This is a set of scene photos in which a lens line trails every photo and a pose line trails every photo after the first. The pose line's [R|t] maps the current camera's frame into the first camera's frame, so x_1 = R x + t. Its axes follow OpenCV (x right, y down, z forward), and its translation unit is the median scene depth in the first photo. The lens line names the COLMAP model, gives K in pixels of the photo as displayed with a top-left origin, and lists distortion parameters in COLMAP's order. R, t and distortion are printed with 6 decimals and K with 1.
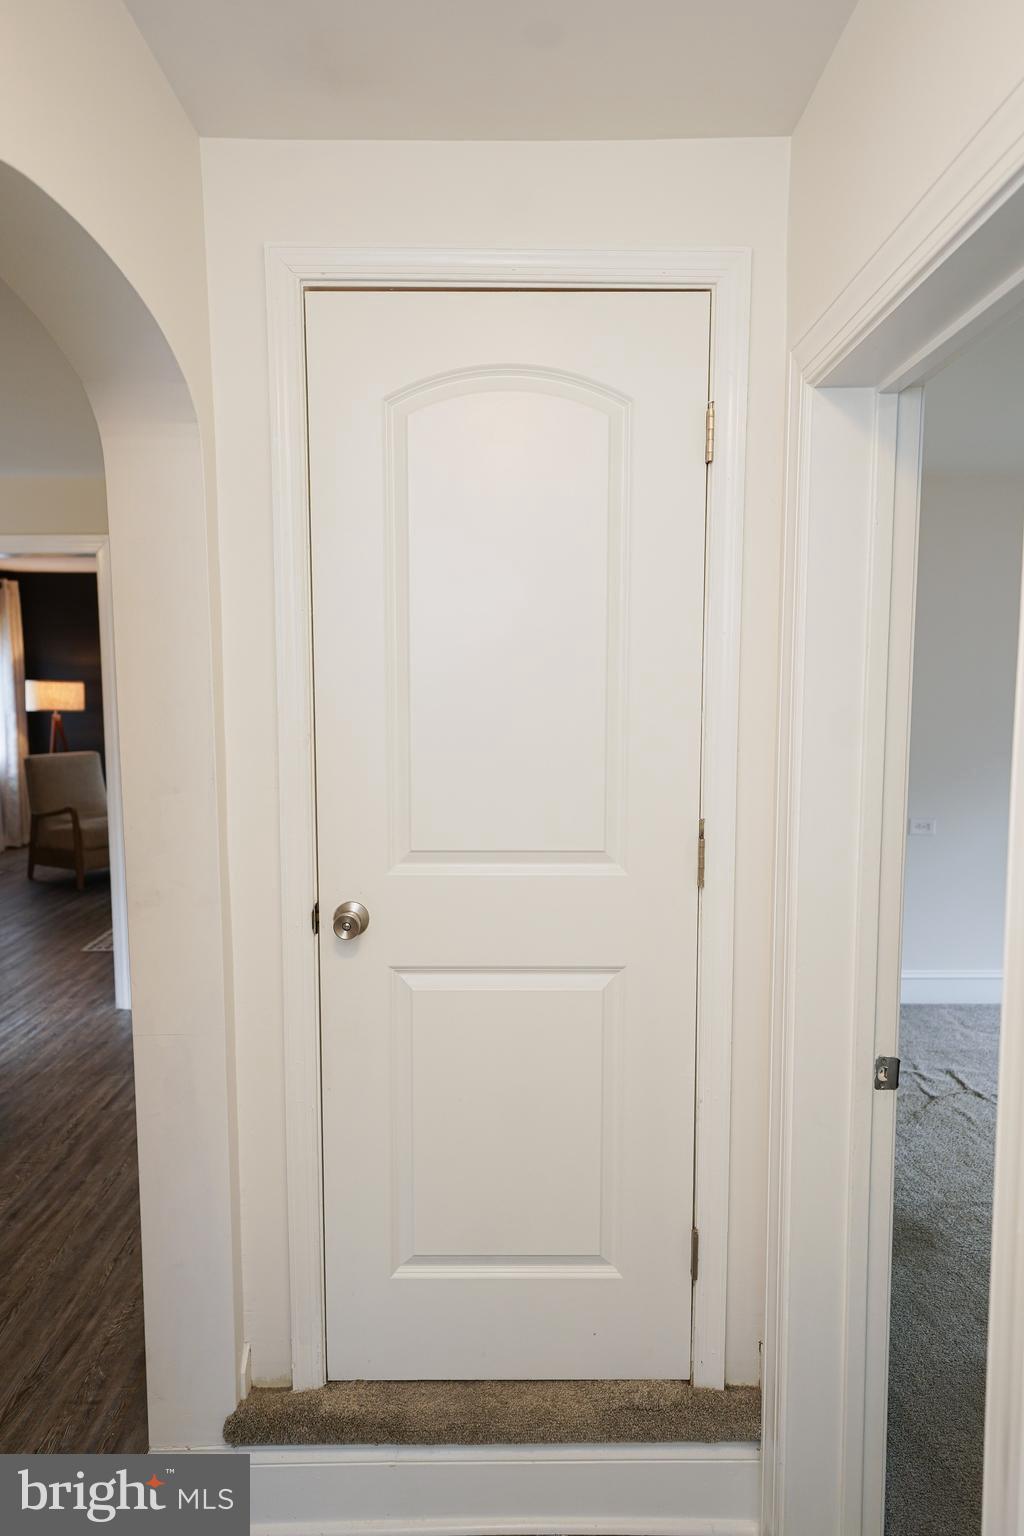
lens RADIAL K [[1029.8, 0, 516.6], [0, 1029.8, 776.2], [0, 0, 1]] dist [0.023848, -0.003306]
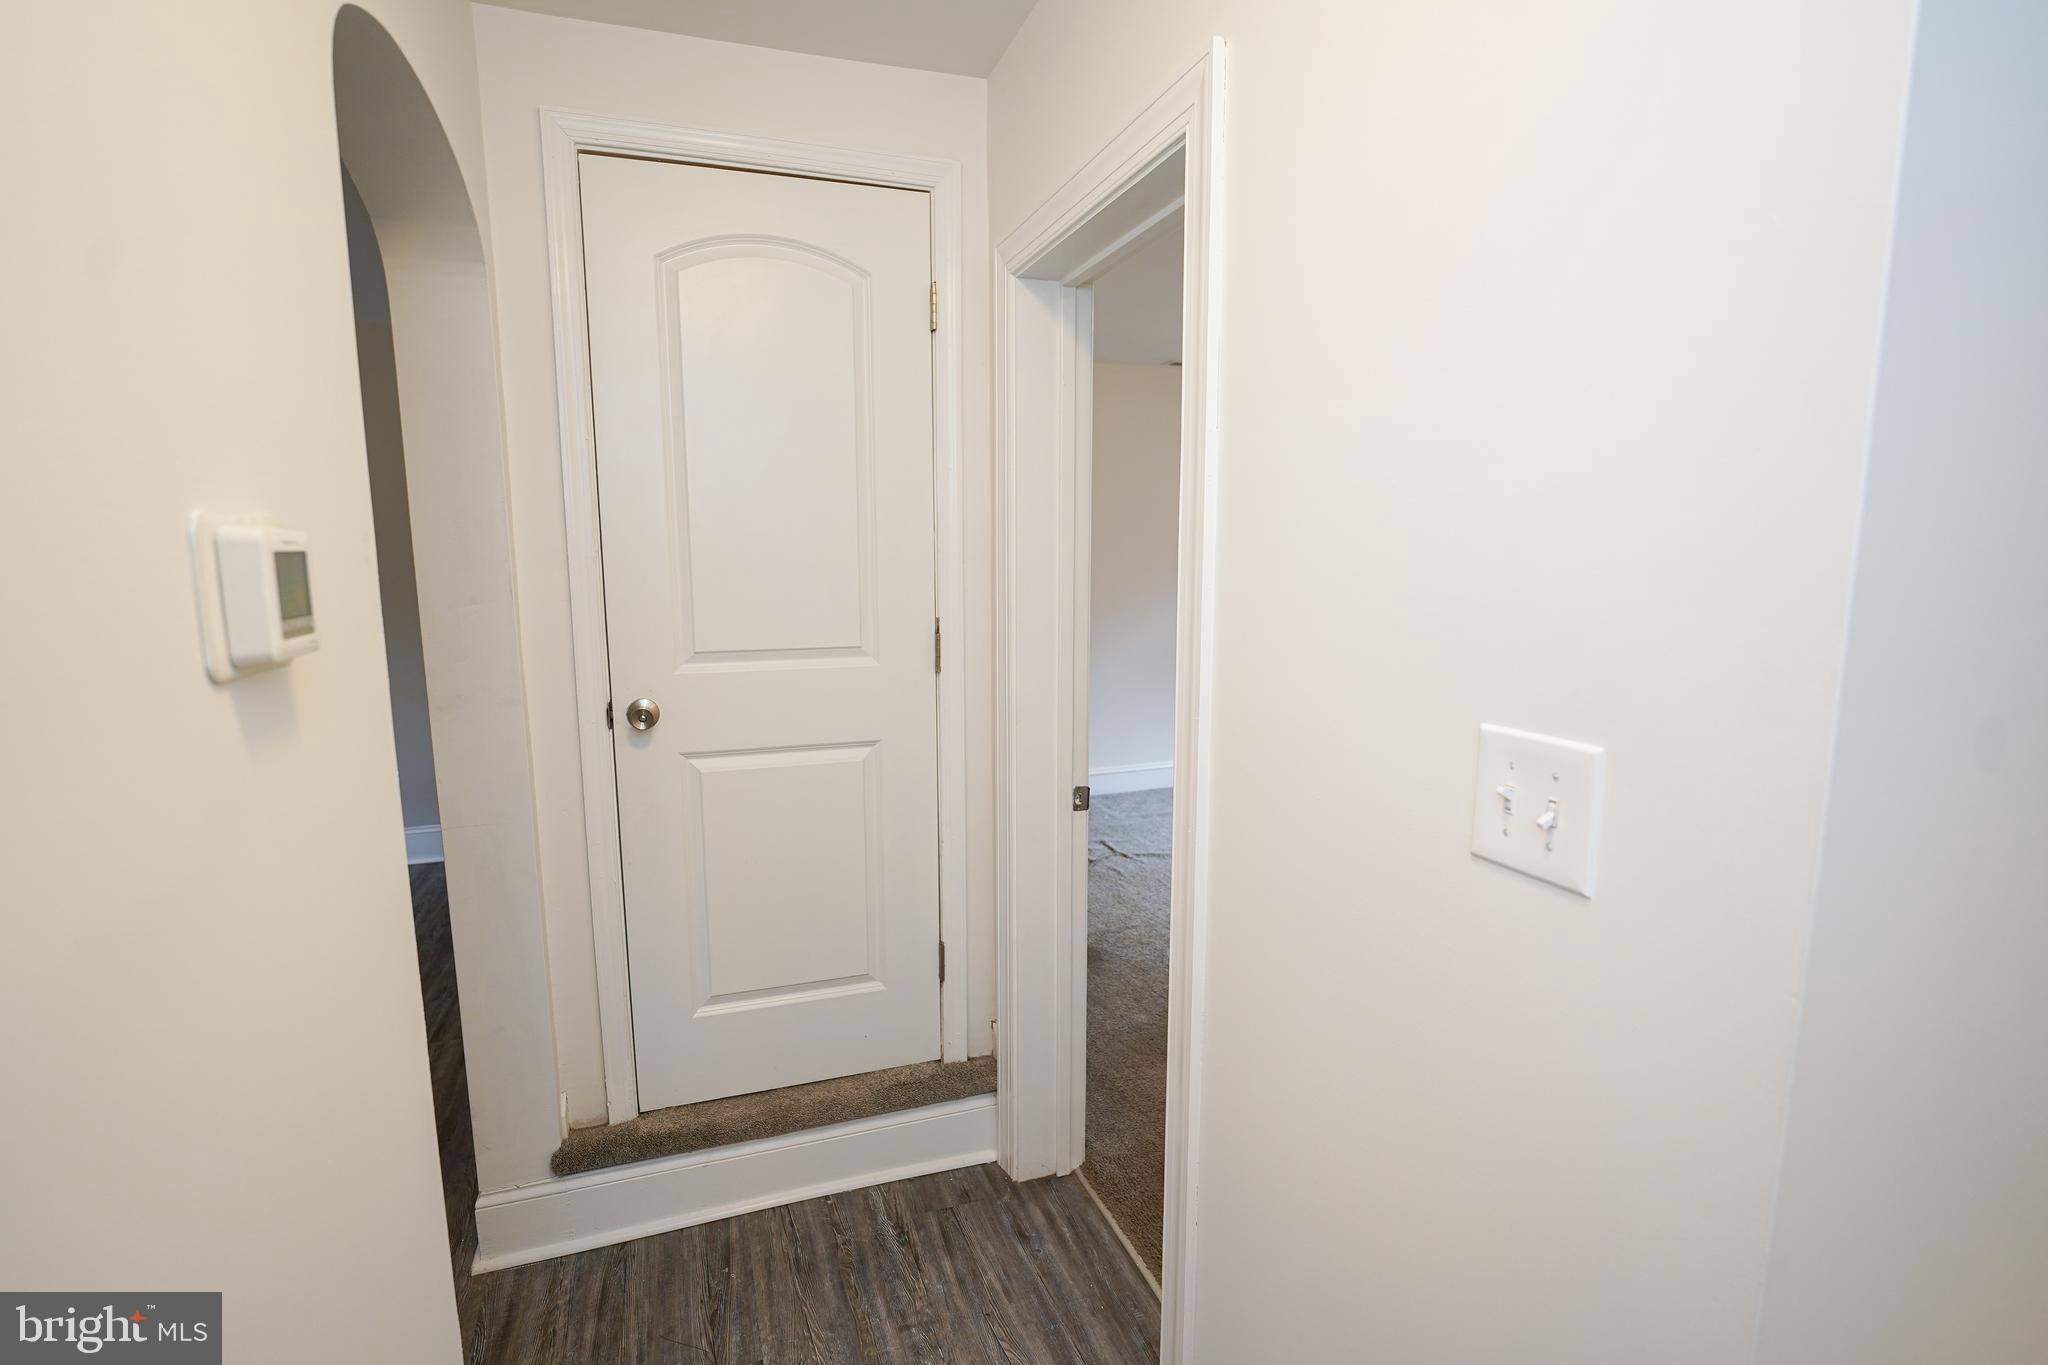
lens RADIAL K [[969.7, 0, 1013.0], [0, 969.7, 683.0], [0, 0, 1]] dist [-0.015993, -0.000313]
pose [[0.944618, -0.048691, 0.324541, -0.118360], [0.035164, 0.998256, 0.047419, 0.067180], [-0.326284, -0.033381, 0.944682, -0.146560]]
